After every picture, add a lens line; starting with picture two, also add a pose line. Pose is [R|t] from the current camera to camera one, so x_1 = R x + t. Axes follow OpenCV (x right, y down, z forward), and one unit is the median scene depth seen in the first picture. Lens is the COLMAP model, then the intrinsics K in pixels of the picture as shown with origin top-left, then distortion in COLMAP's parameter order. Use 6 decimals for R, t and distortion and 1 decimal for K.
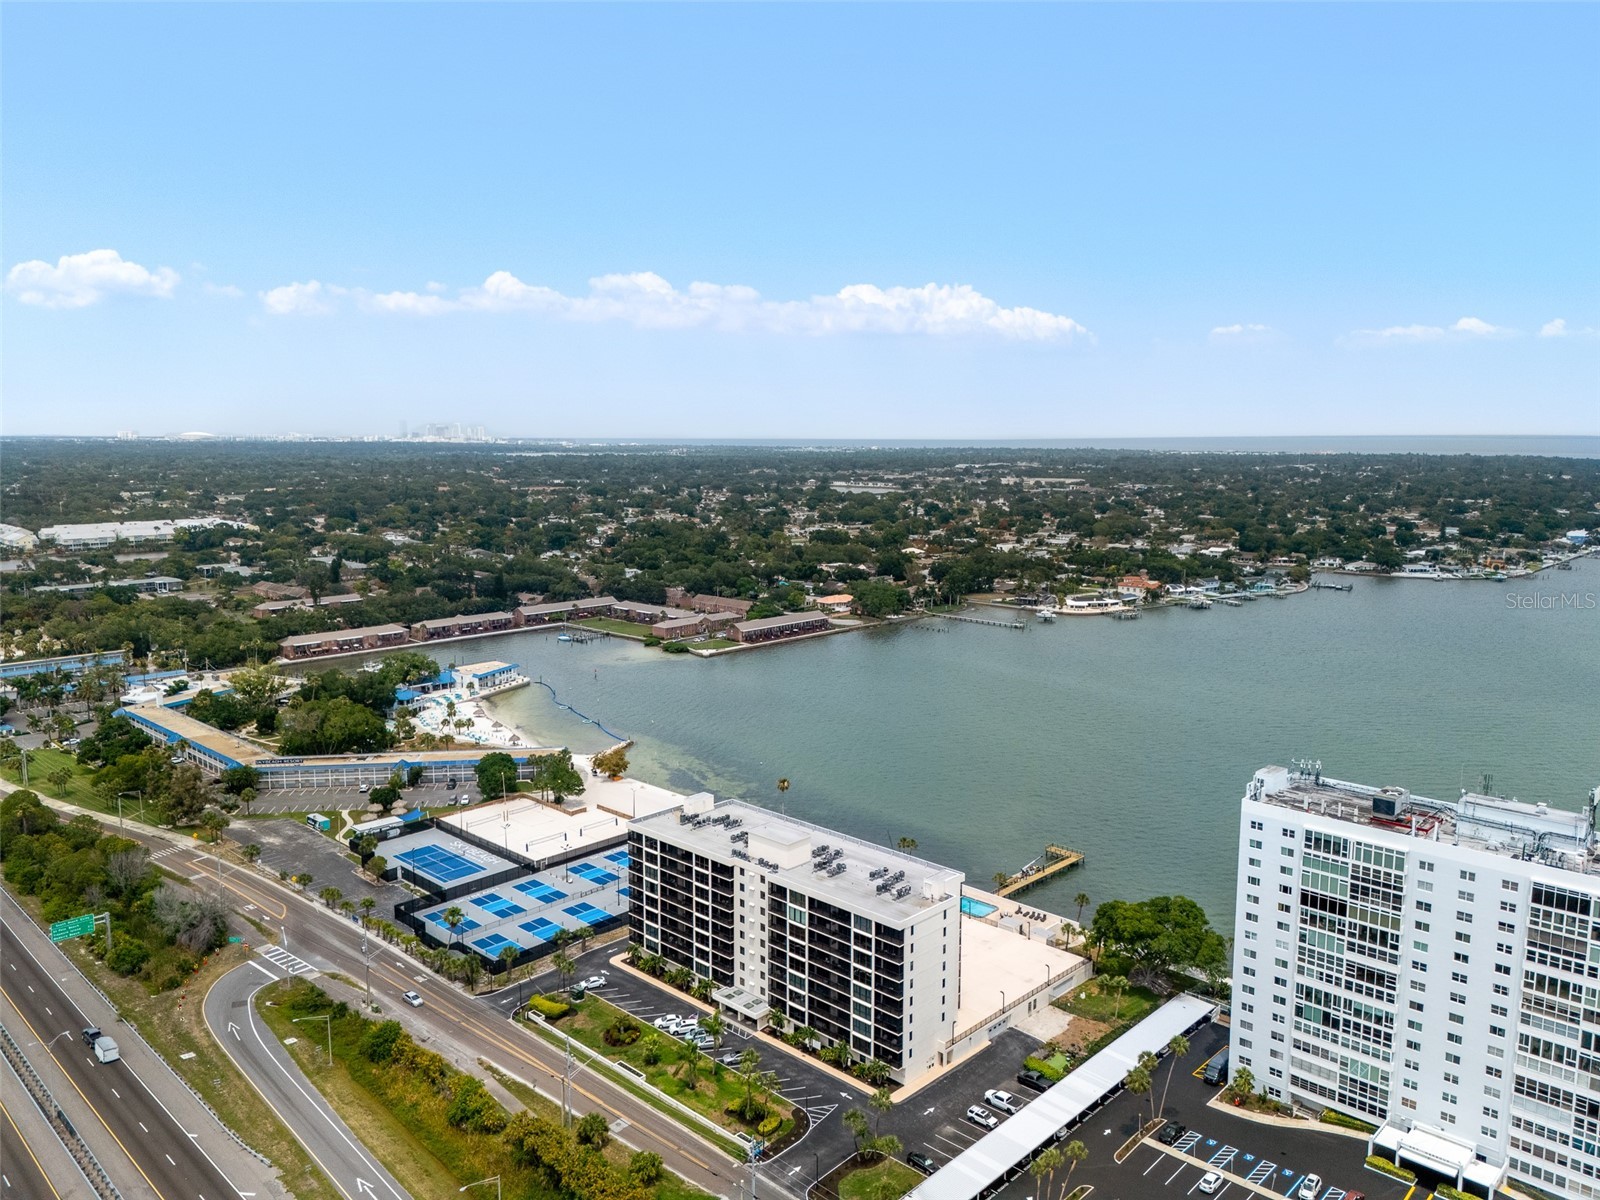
lens RADIAL K [[1179.8, 0, 804.6], [0, 1179.8, 598.8], [0, 0, 1]] dist [0.058818, -0.046439]
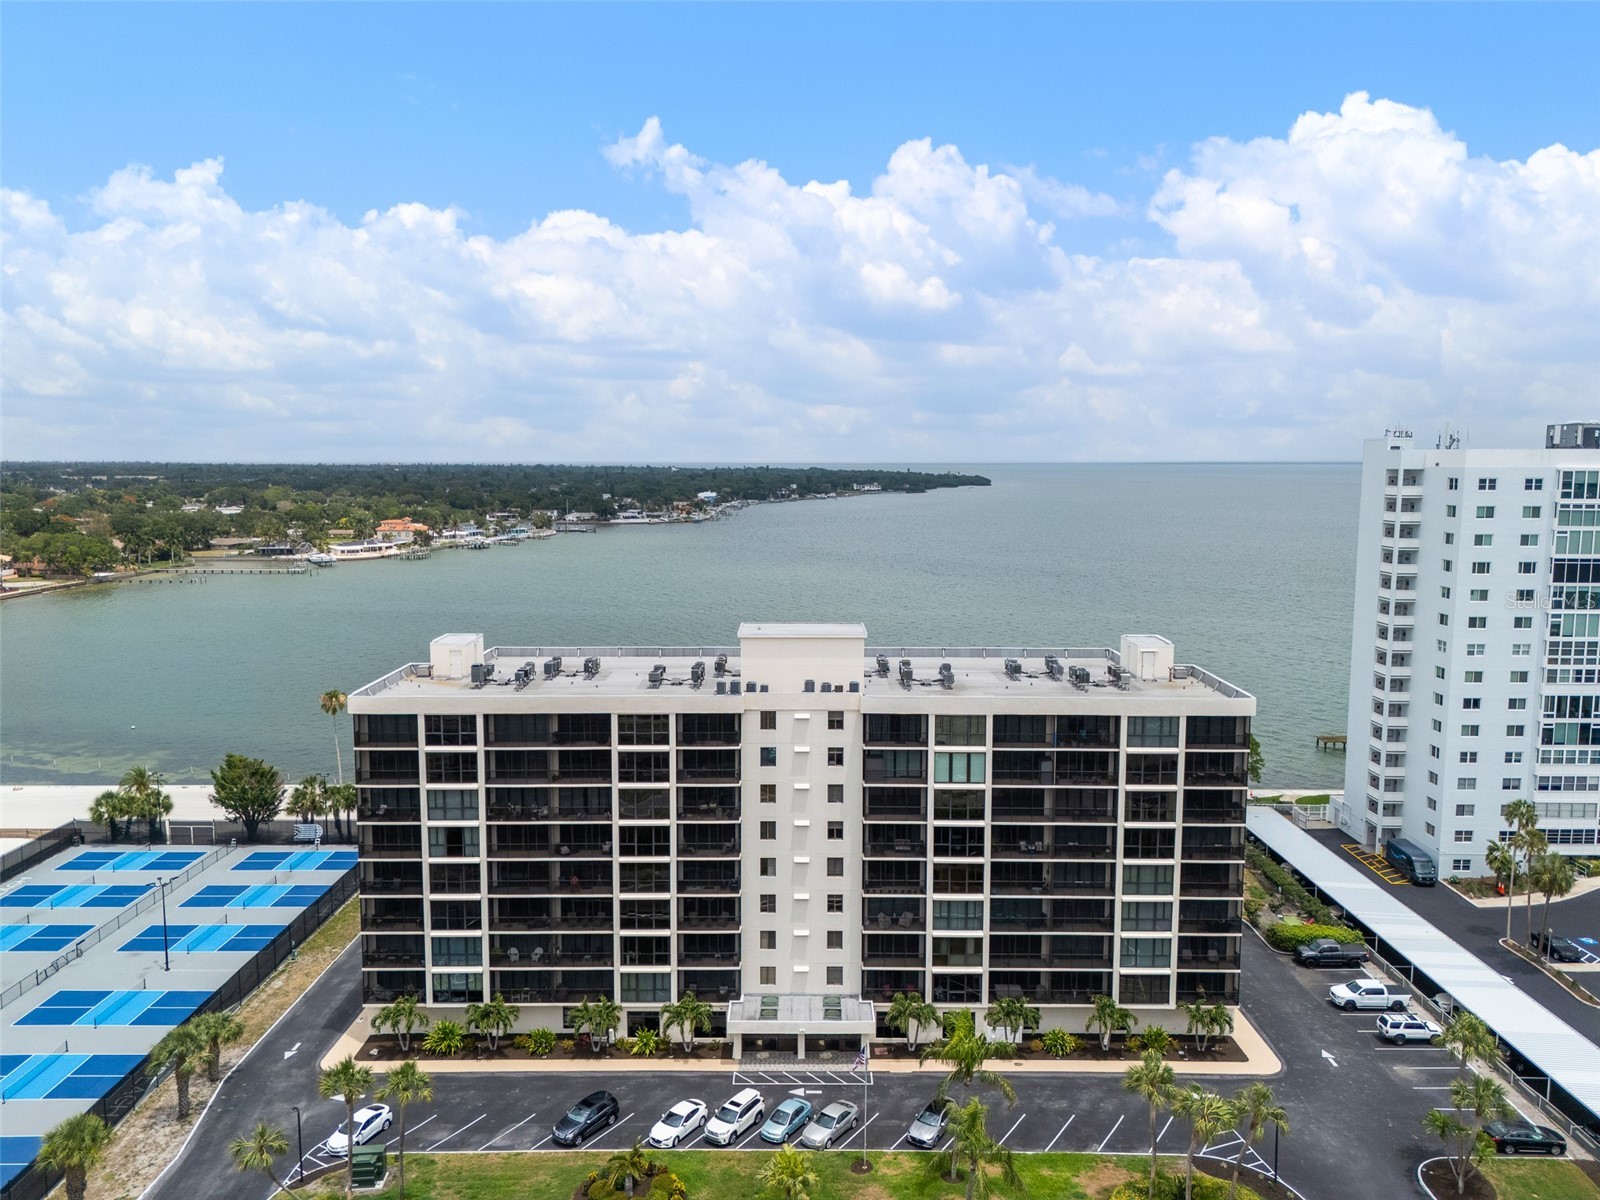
lens RADIAL K [[1177.0, 0, 805.9], [0, 1177.0, 598.1], [0, 0, 1]] dist [0.077617, -0.074314]
pose [[0.721775, -0.081511, 0.687311, -0.344288], [0.096671, 0.995180, 0.016505, 0.184543], [-0.685343, 0.054530, 0.726175, 0.688767]]
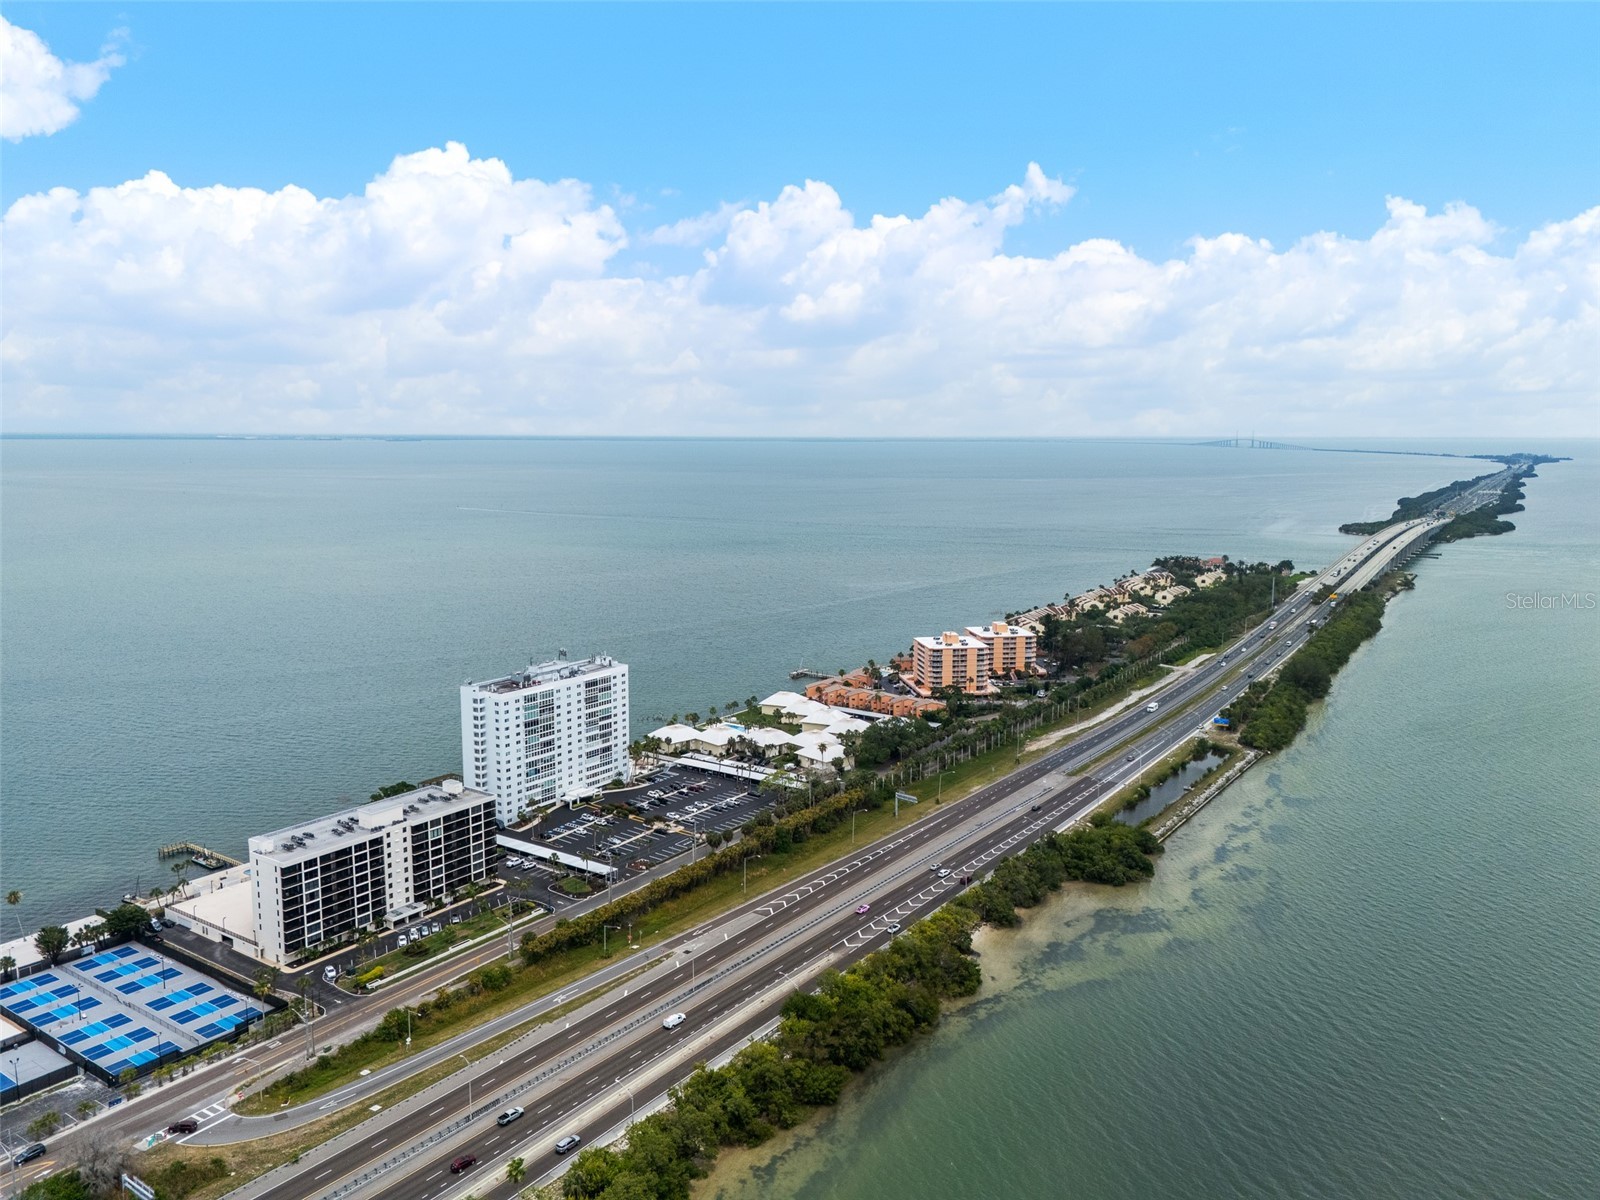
lens RADIAL K [[1177.0, 0, 805.9], [0, 1177.0, 598.1], [0, 0, 1]] dist [0.077617, -0.074314]
pose [[-0.151117, -0.142998, 0.978118, -1.656032], [0.135290, 0.977179, 0.163763, -0.260746], [-0.979214, 0.157076, -0.128322, 0.628050]]
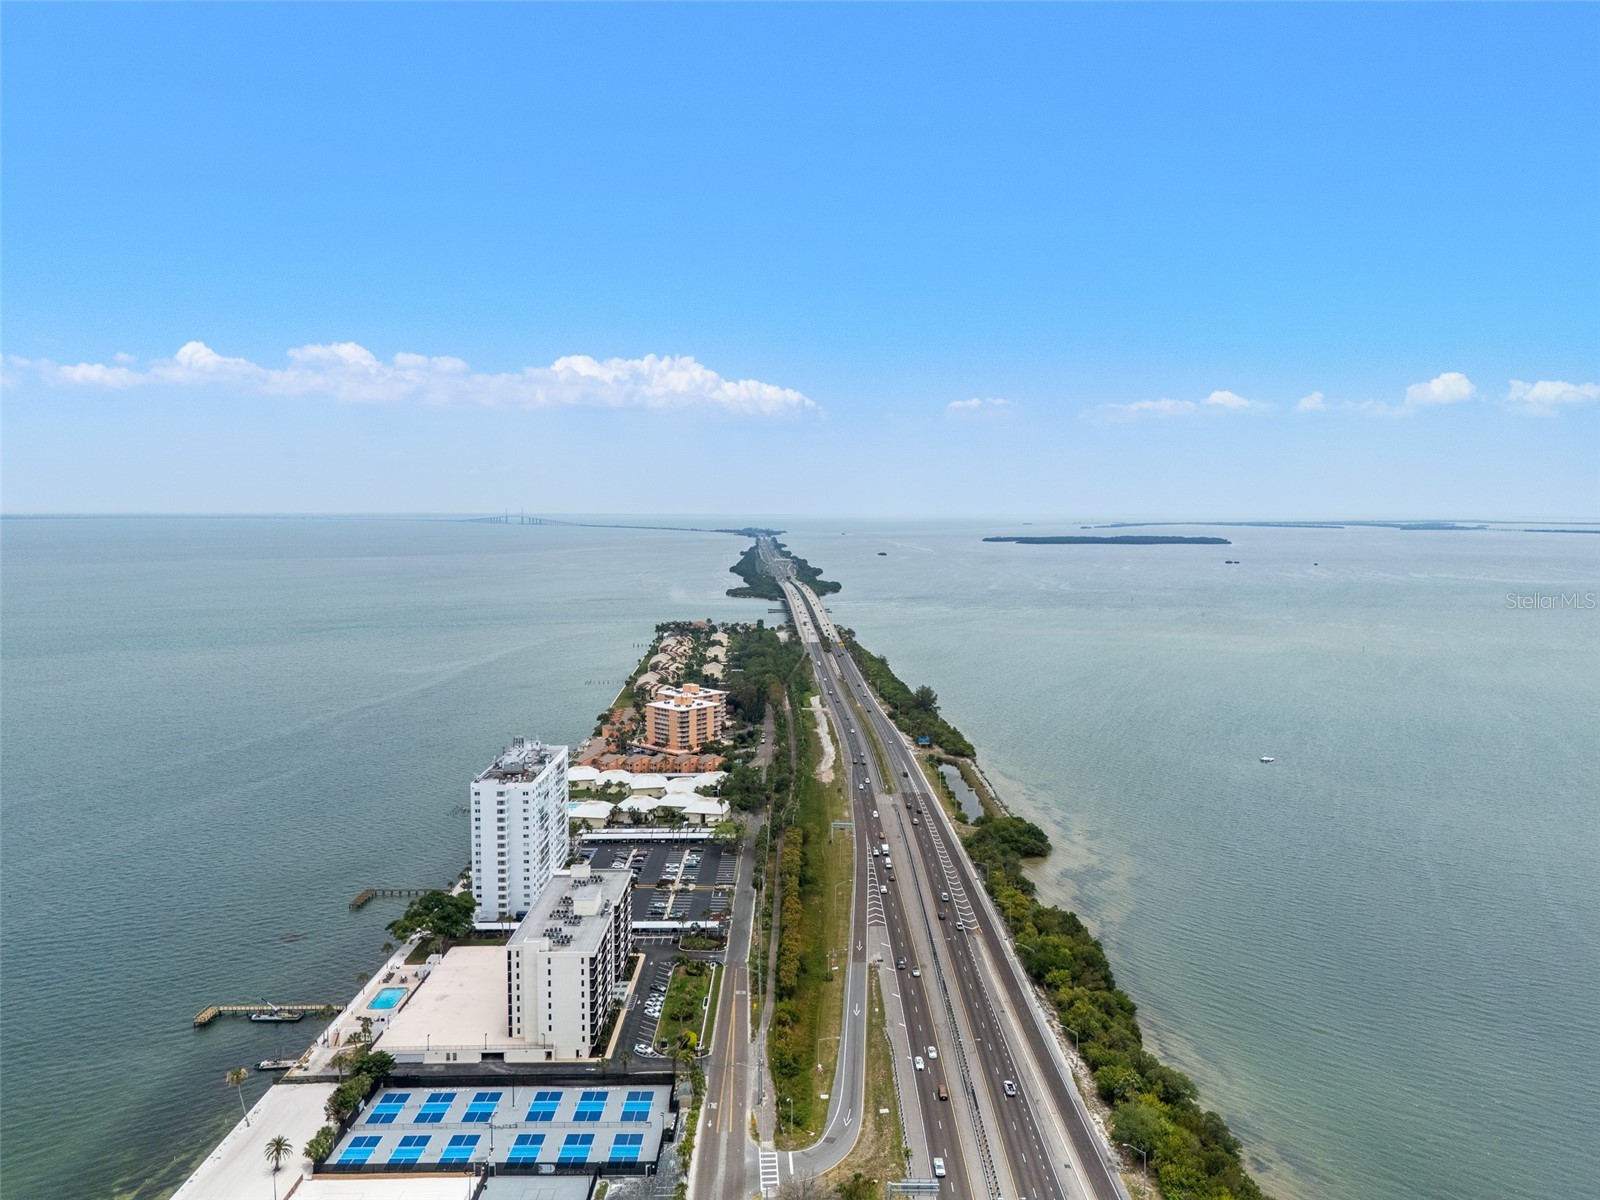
lens RADIAL K [[1179.8, 0, 804.6], [0, 1179.8, 598.8], [0, 0, 1]] dist [0.058818, -0.046439]
pose [[-0.687226, -0.056593, 0.724236, -1.385217], [0.105144, 0.978714, 0.176250, -0.446960], [-0.718795, 0.197273, -0.666647, 1.827672]]
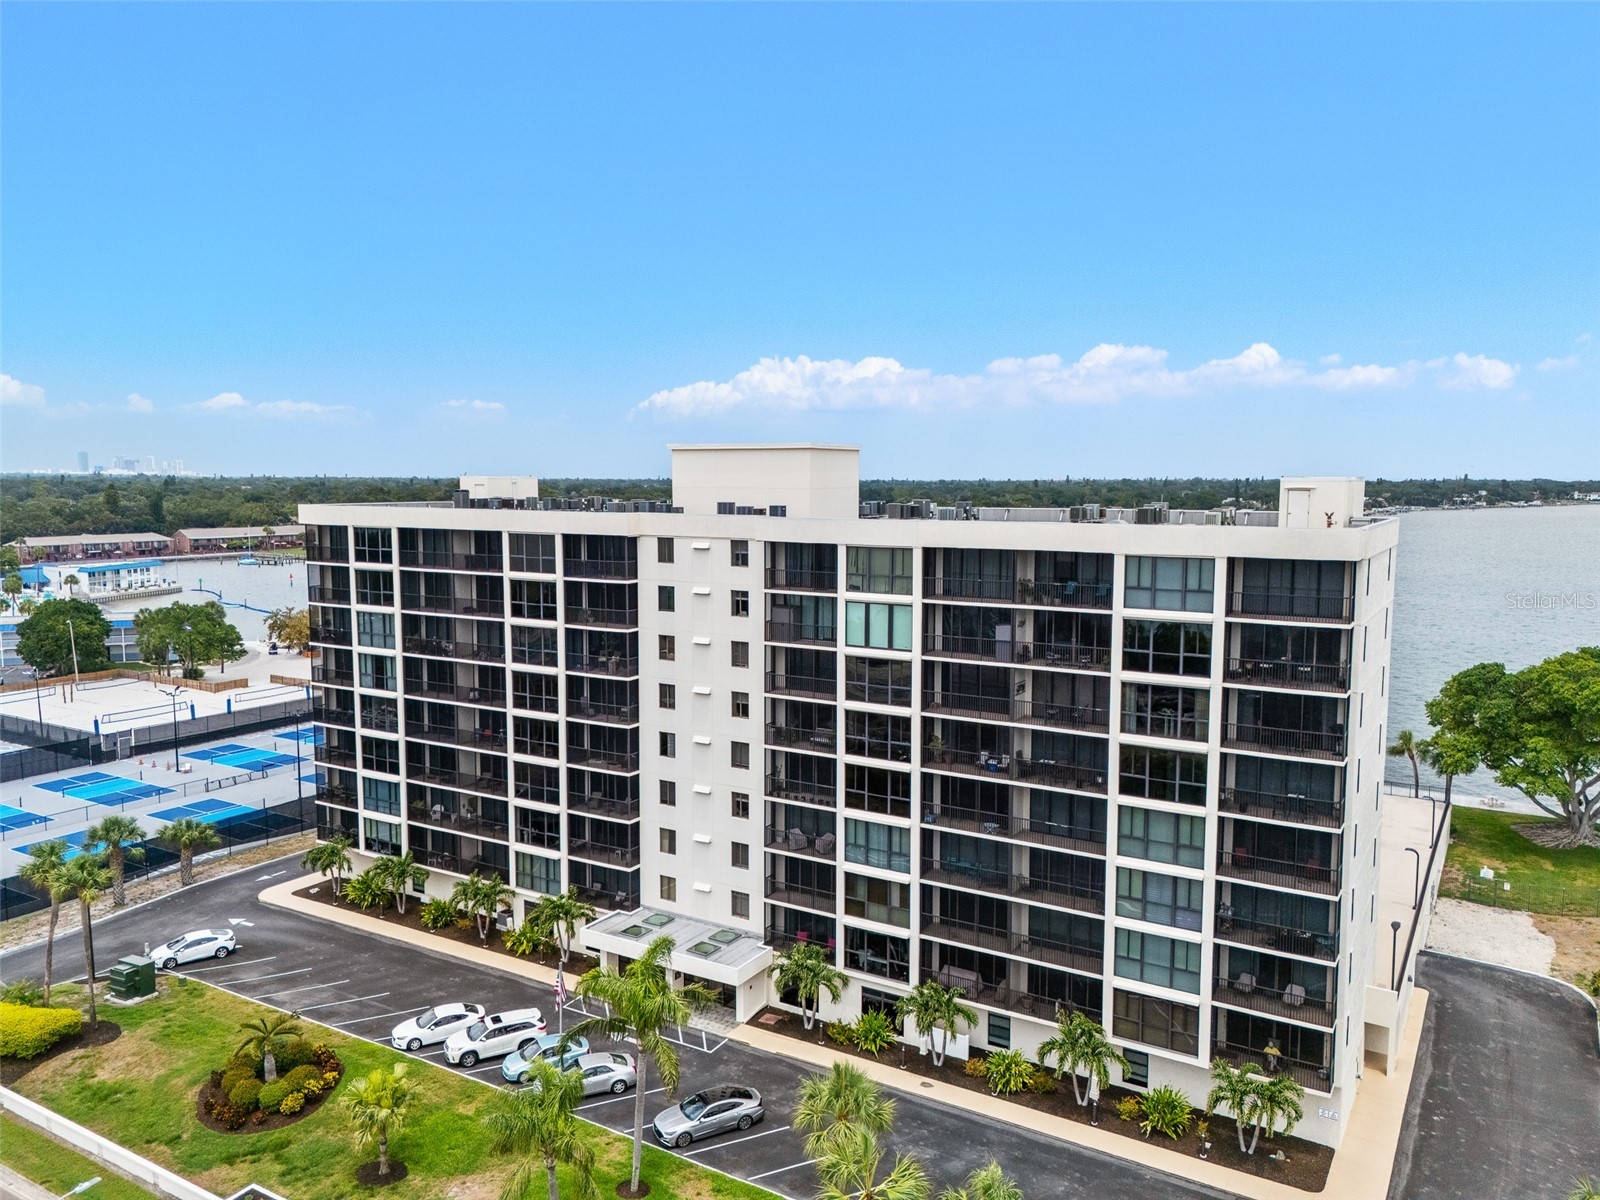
lens RADIAL K [[1177.0, 0, 805.9], [0, 1177.0, 598.1], [0, 0, 1]] dist [0.077617, -0.074314]
pose [[0.977057, -0.023644, 0.211661, -0.086347], [0.031743, 0.998885, -0.034946, 0.263064], [-0.210599, 0.040863, 0.976718, 0.686372]]
